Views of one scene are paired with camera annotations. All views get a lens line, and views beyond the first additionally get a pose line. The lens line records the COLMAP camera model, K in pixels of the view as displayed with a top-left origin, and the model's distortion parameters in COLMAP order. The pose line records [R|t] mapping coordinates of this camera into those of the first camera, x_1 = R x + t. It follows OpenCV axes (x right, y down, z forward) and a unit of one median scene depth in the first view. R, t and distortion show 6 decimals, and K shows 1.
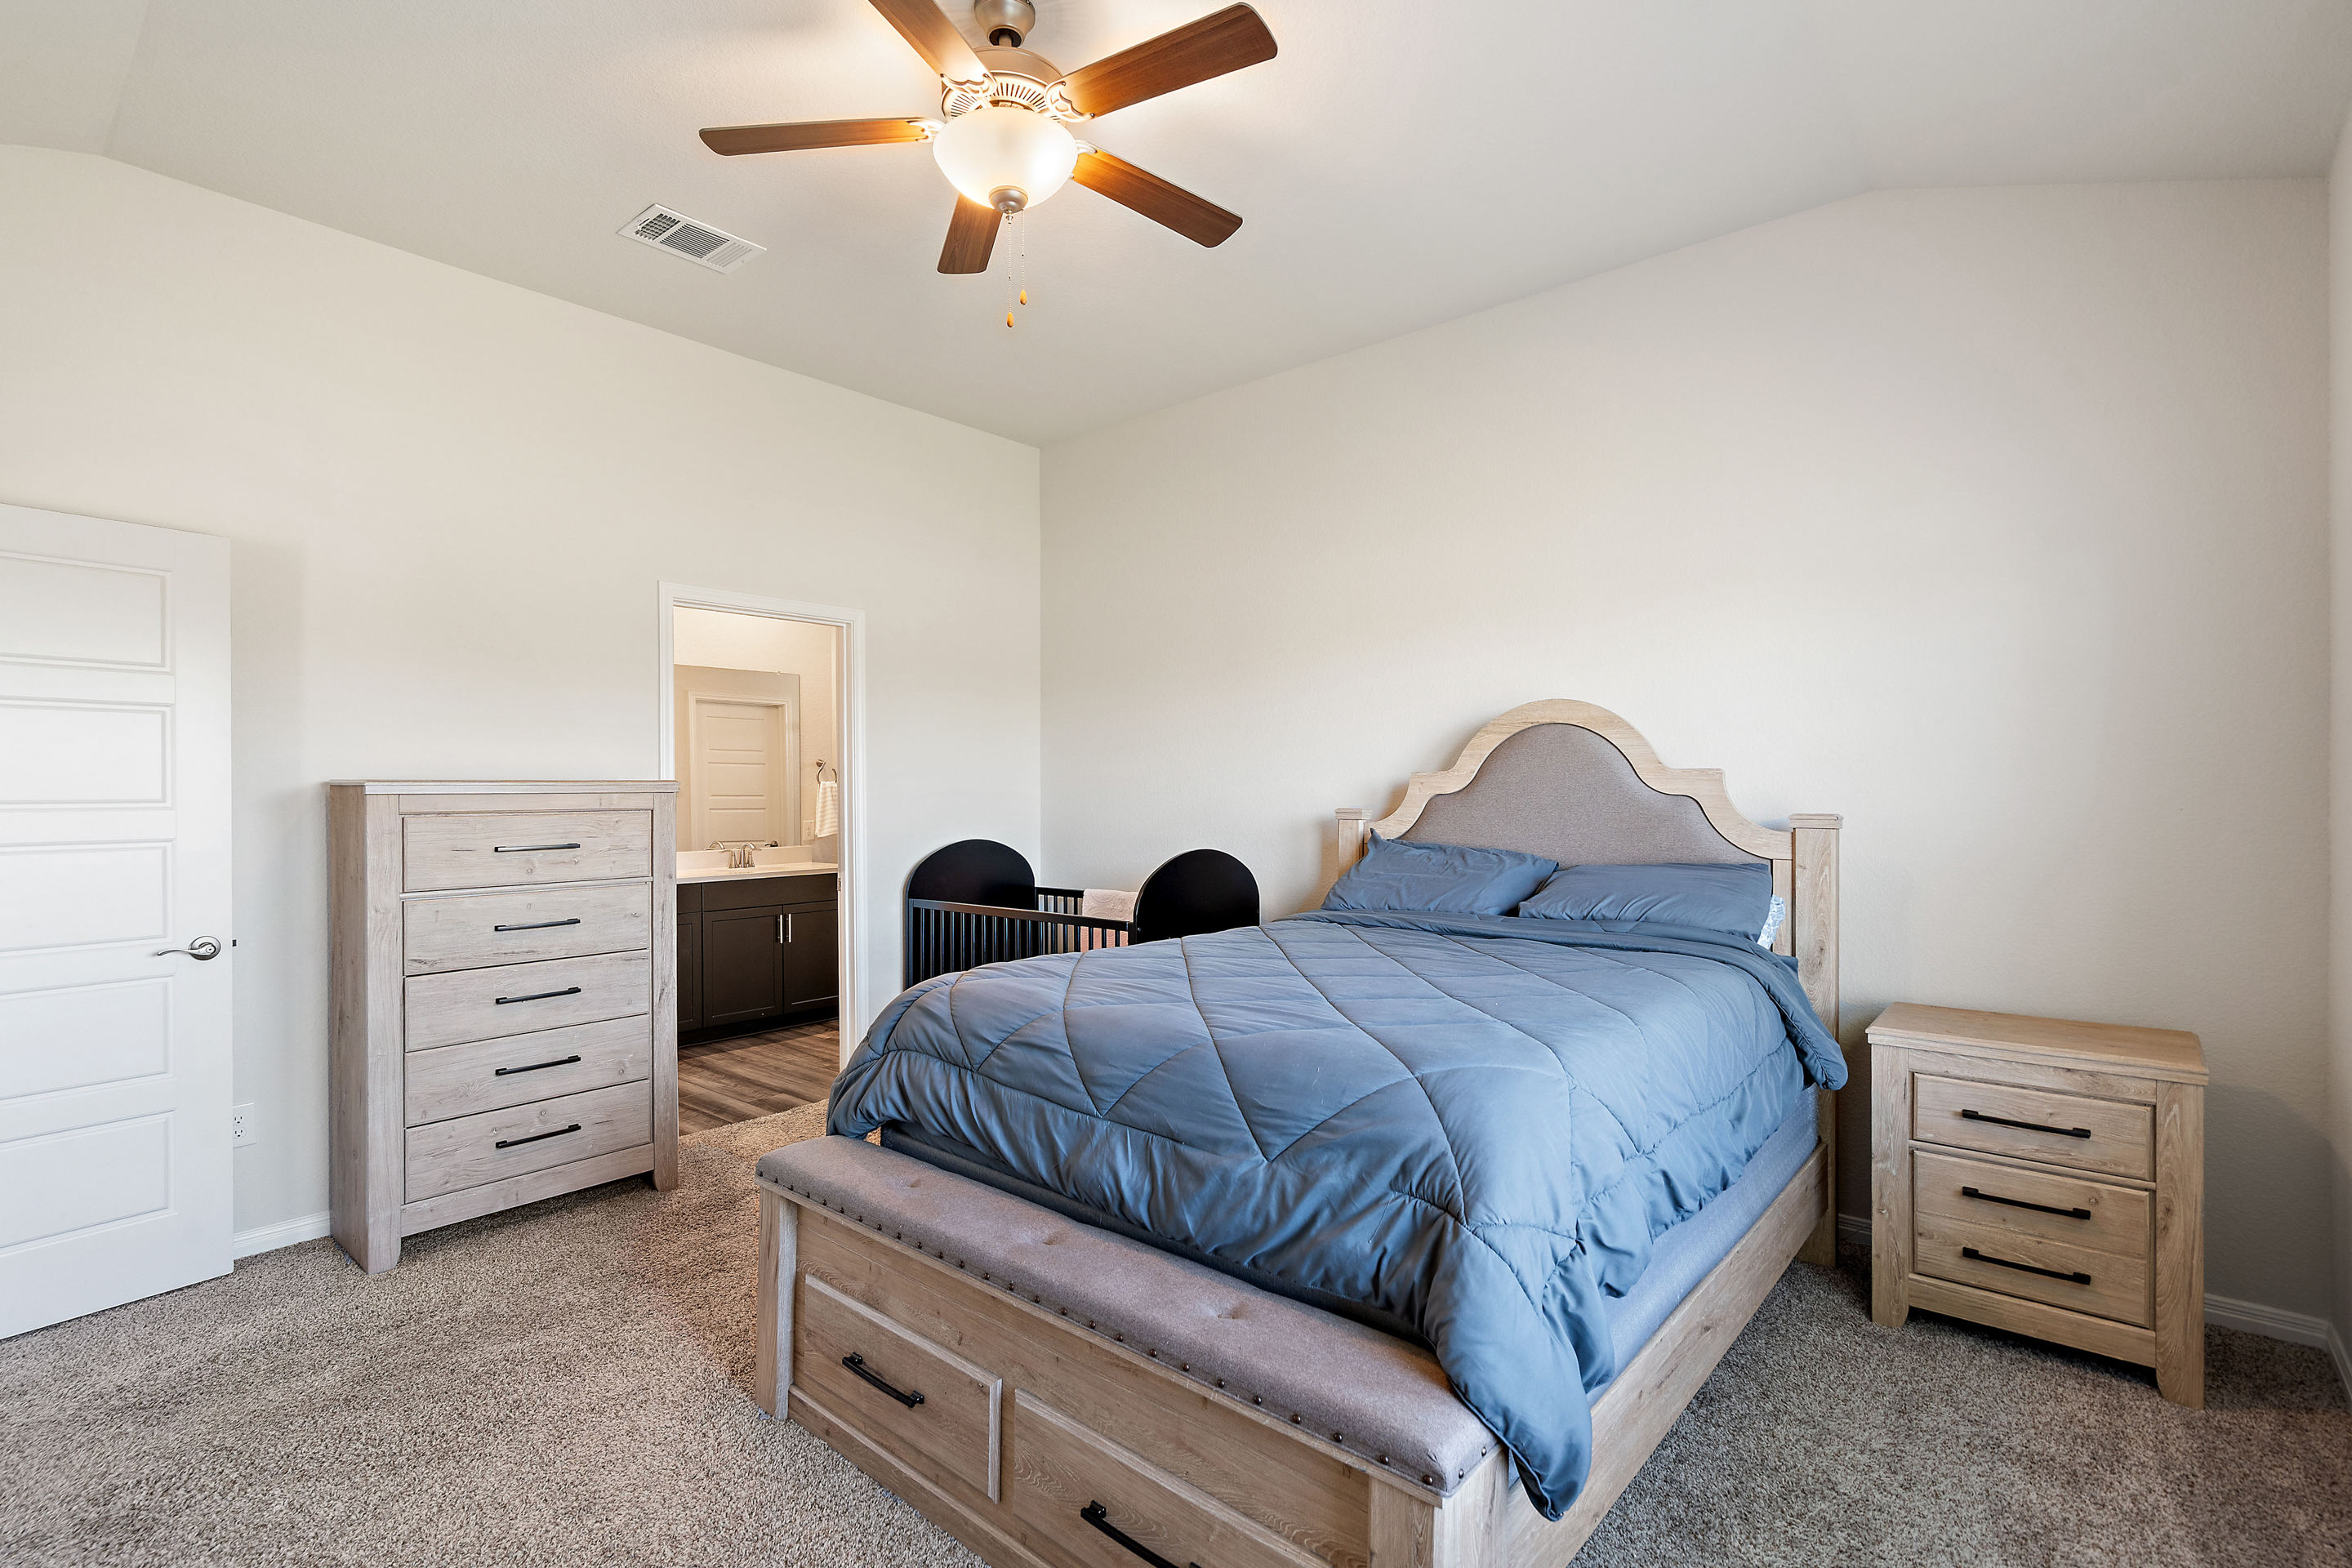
lens RADIAL K [[1074.0, 0, 1165.6], [0, 1074.0, 793.1], [0, 0, 1]] dist [0.003796, -0.001952]
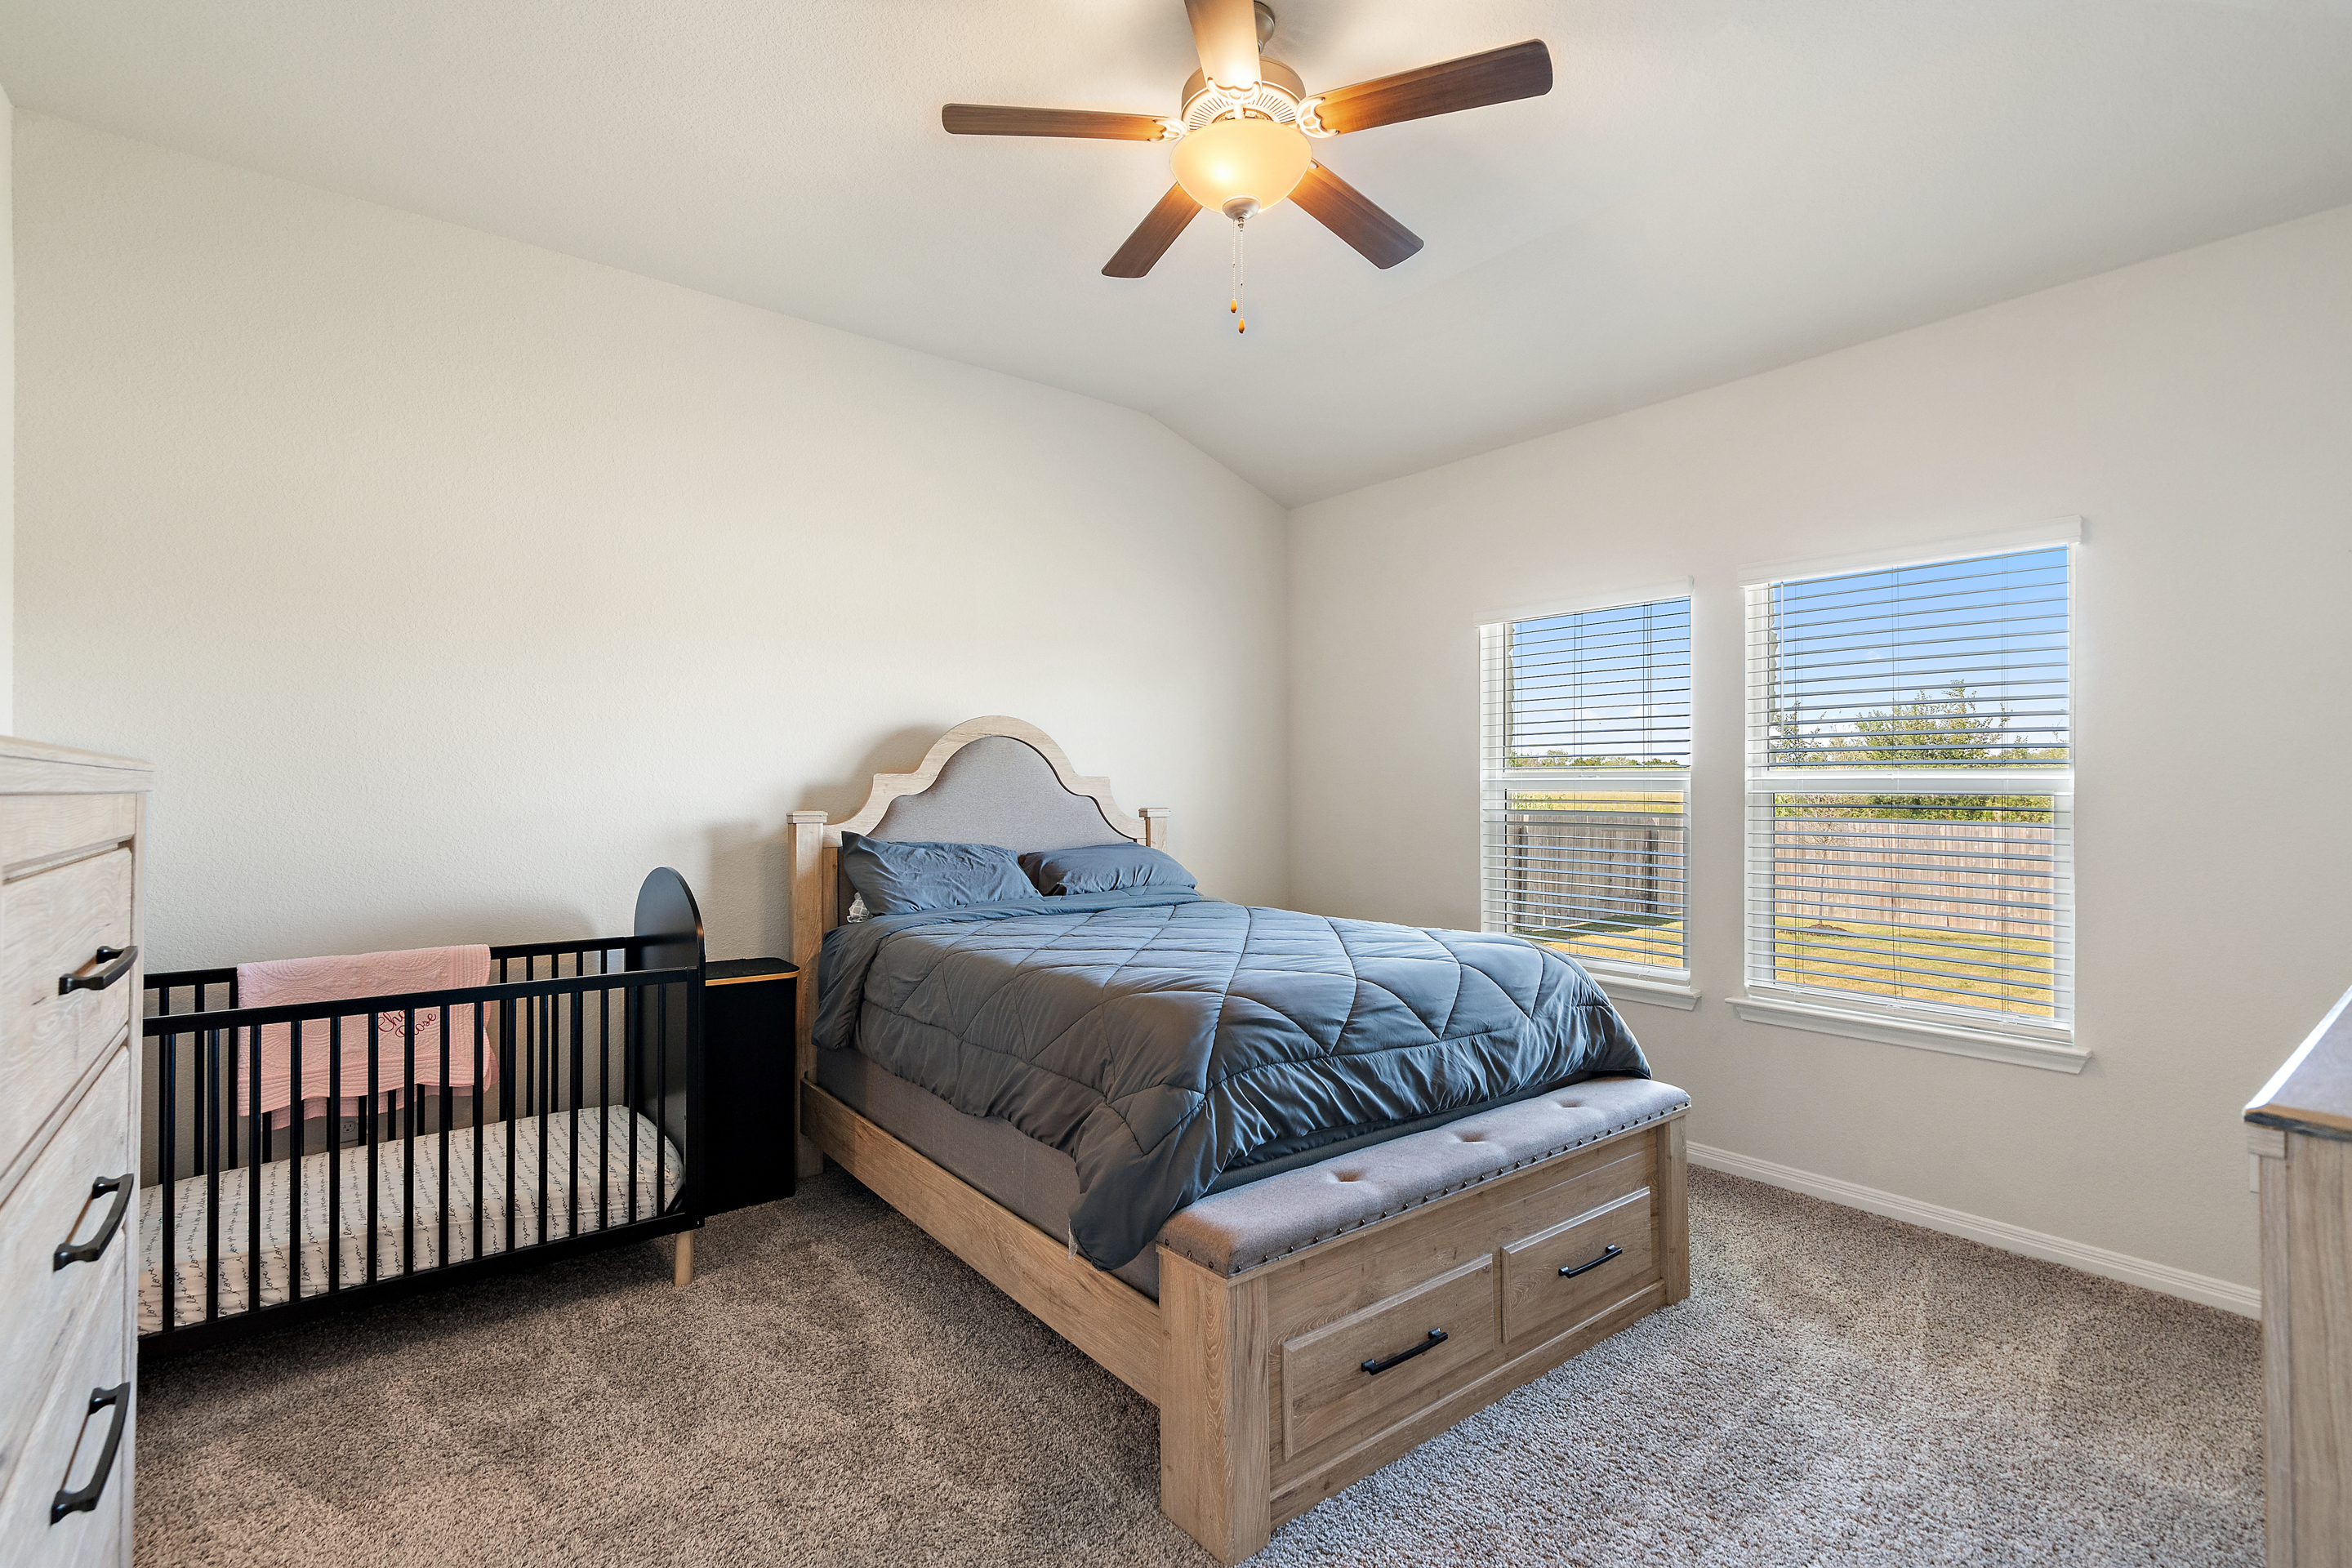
lens RADIAL K [[1074.0, 0, 1160.1], [0, 1074.0, 785.6], [0, 0, 1]] dist [0.003796, -0.001952]
pose [[0.181798, 0.009486, 0.983290, -1.319229], [0.000751, 0.999952, -0.009786, 0.003753], [-0.983336, 0.002517, 0.181782, 1.024536]]
